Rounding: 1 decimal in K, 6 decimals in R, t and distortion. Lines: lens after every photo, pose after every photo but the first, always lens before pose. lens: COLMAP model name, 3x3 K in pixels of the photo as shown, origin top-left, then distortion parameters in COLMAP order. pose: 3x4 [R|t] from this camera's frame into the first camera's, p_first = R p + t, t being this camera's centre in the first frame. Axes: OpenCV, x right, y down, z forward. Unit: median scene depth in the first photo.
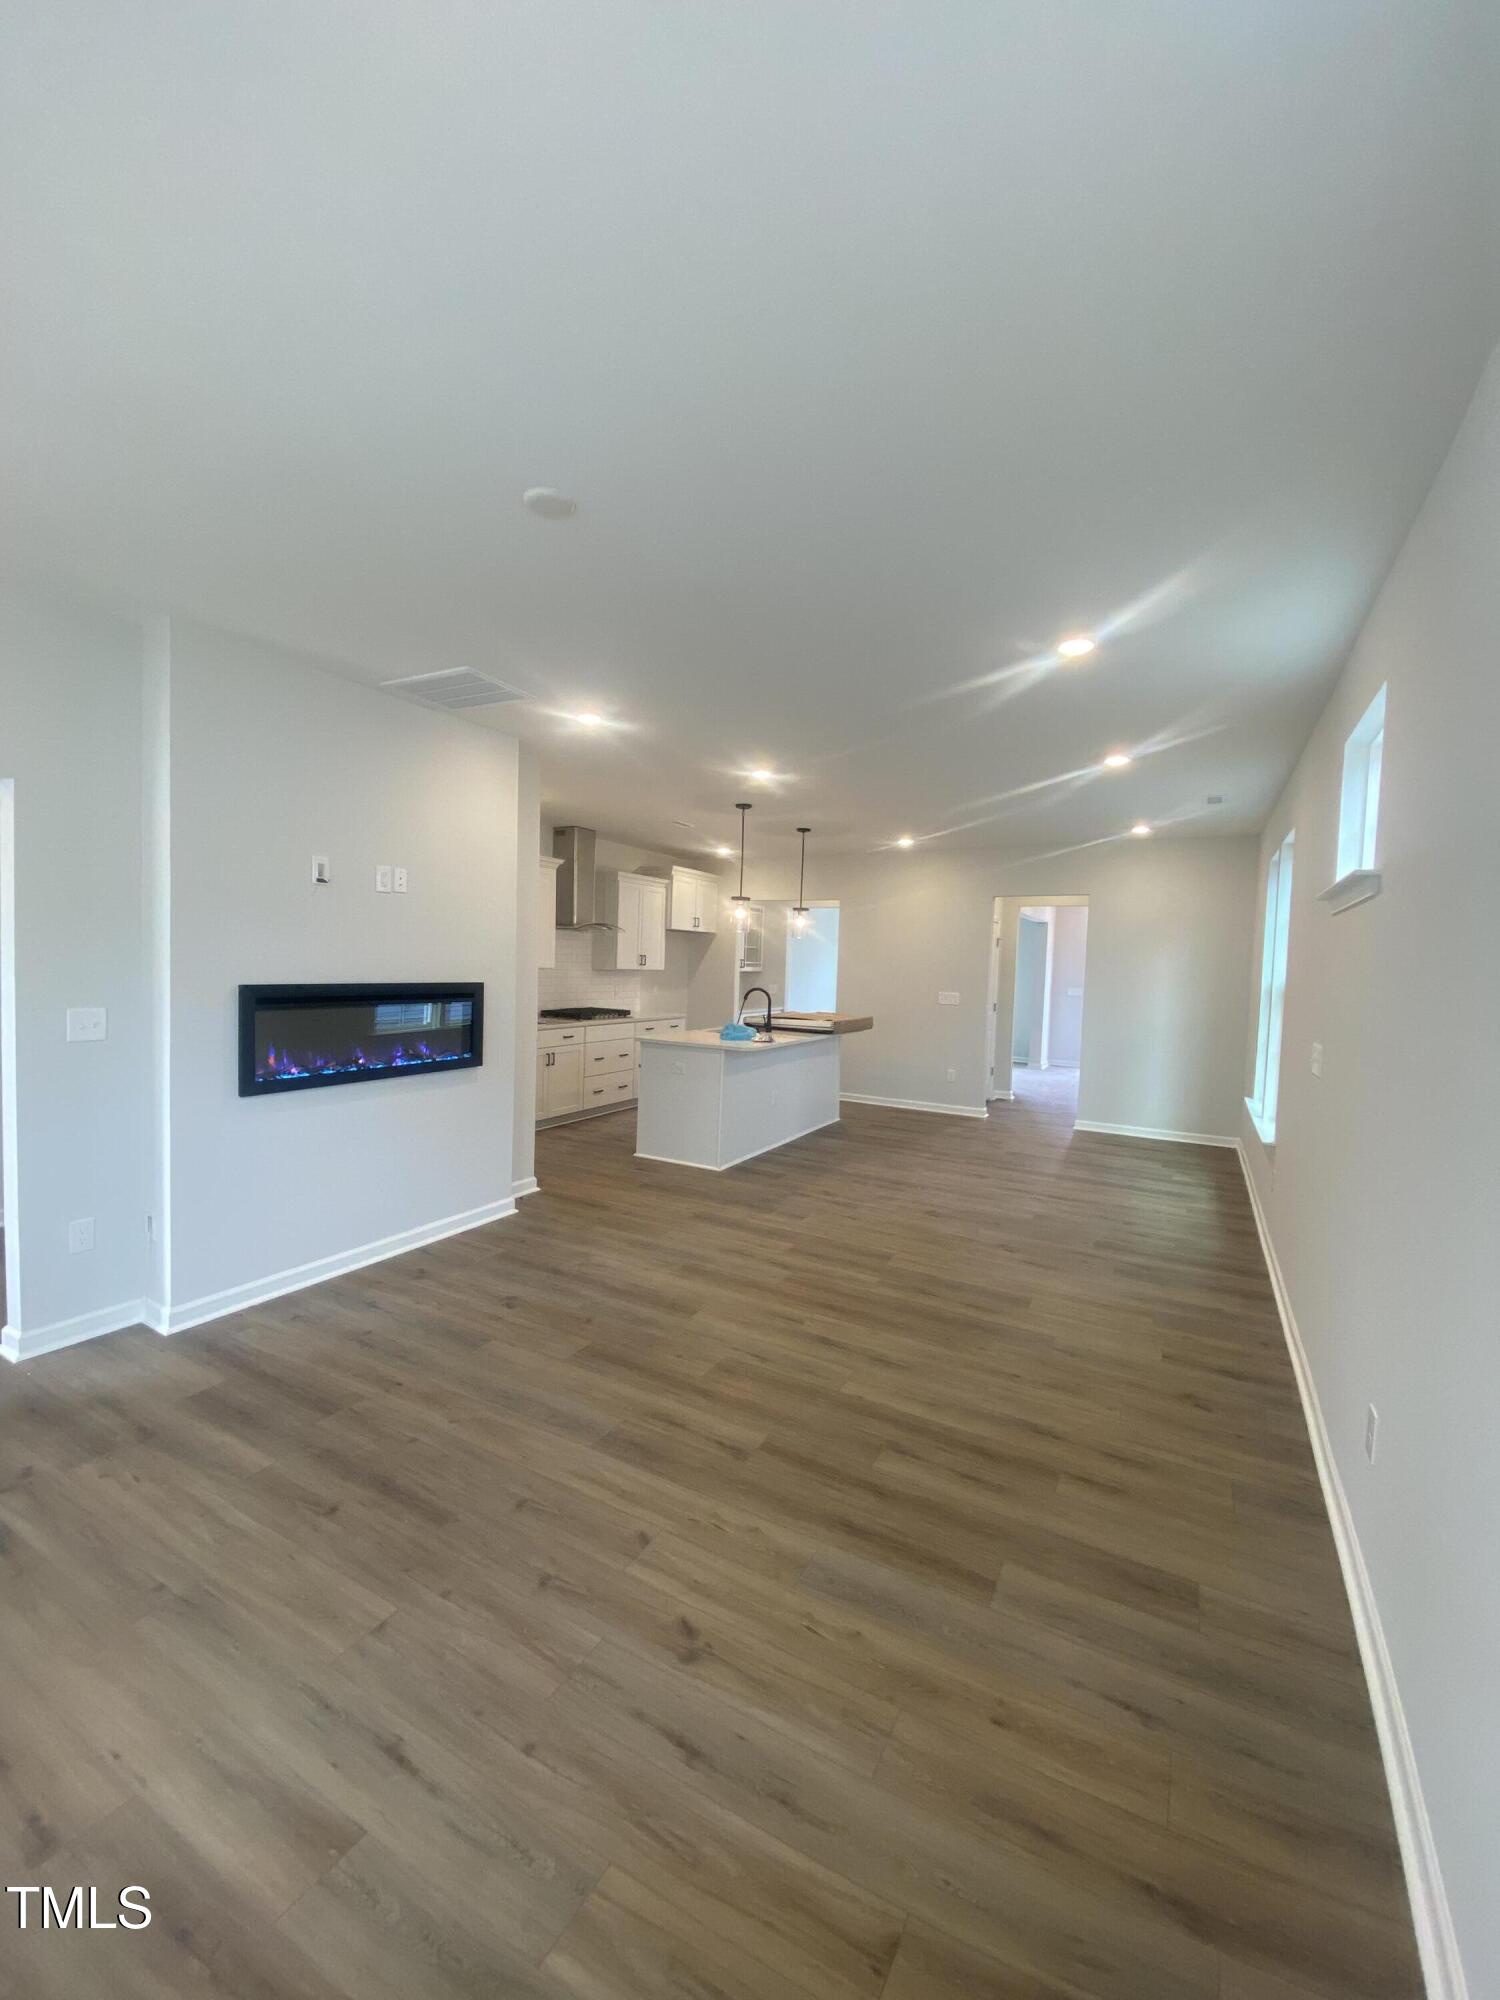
lens RADIAL K [[810.2, 0, 765.3], [0, 810.2, 996.5], [0, 0, 1]] dist [0.002355, -0.009739]
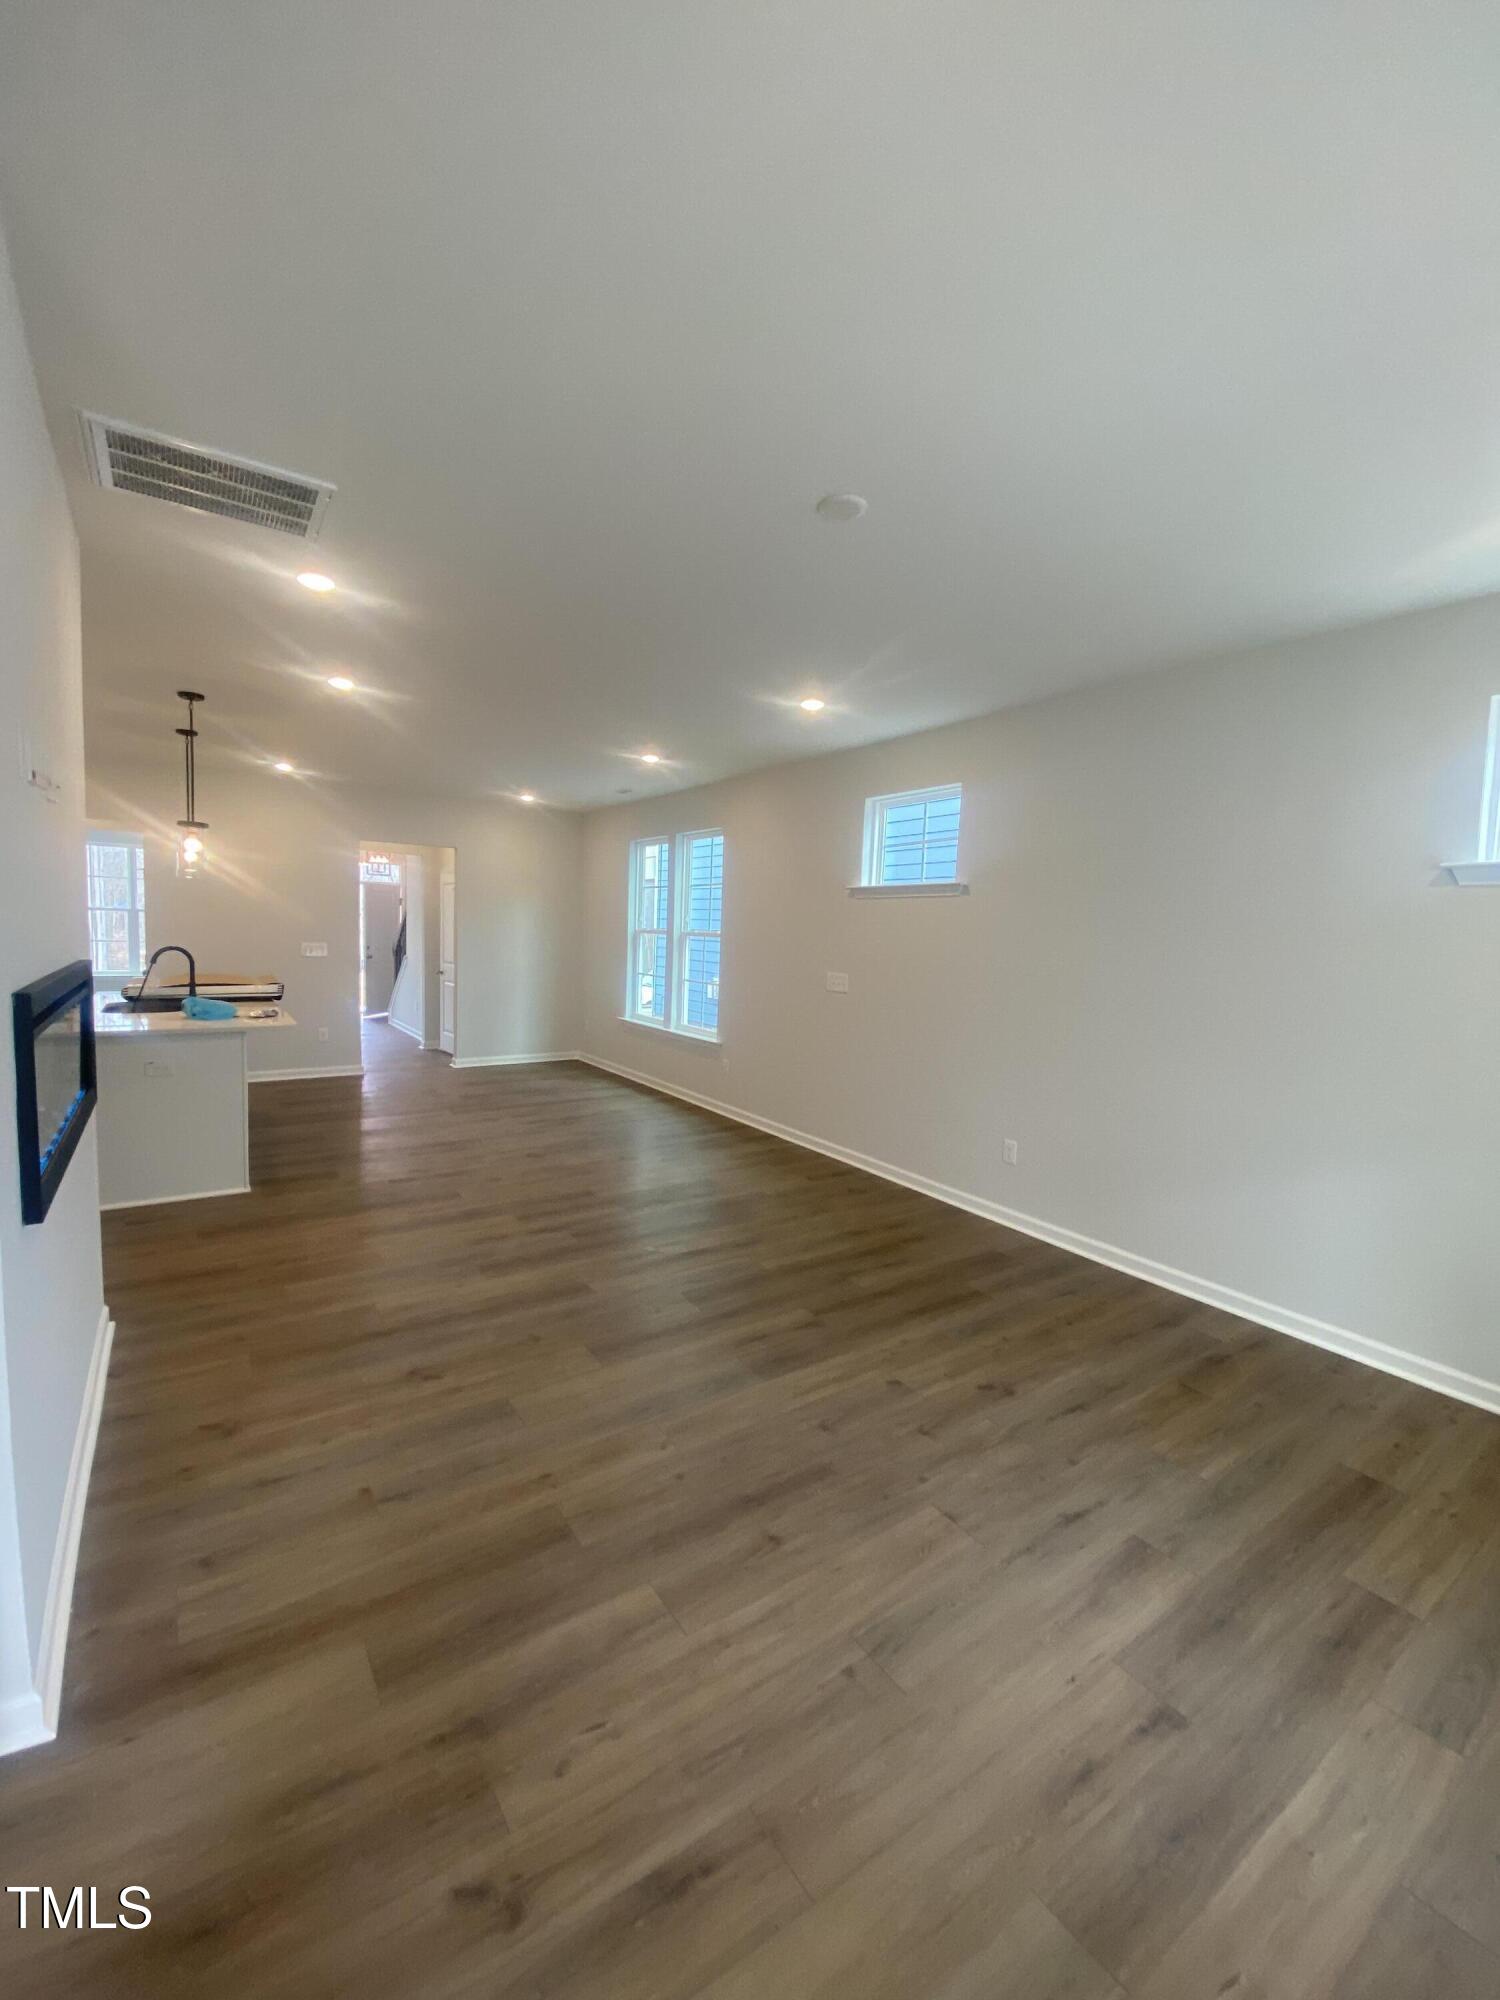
lens RADIAL K [[810.2, 0, 765.3], [0, 810.2, 996.5], [0, 0, 1]] dist [0.002355, -0.009739]
pose [[0.454147, -0.097798, 0.885543, -1.085275], [0.032910, 0.995120, 0.093022, -0.044620], [-0.890319, -0.013102, 0.455150, 0.509999]]
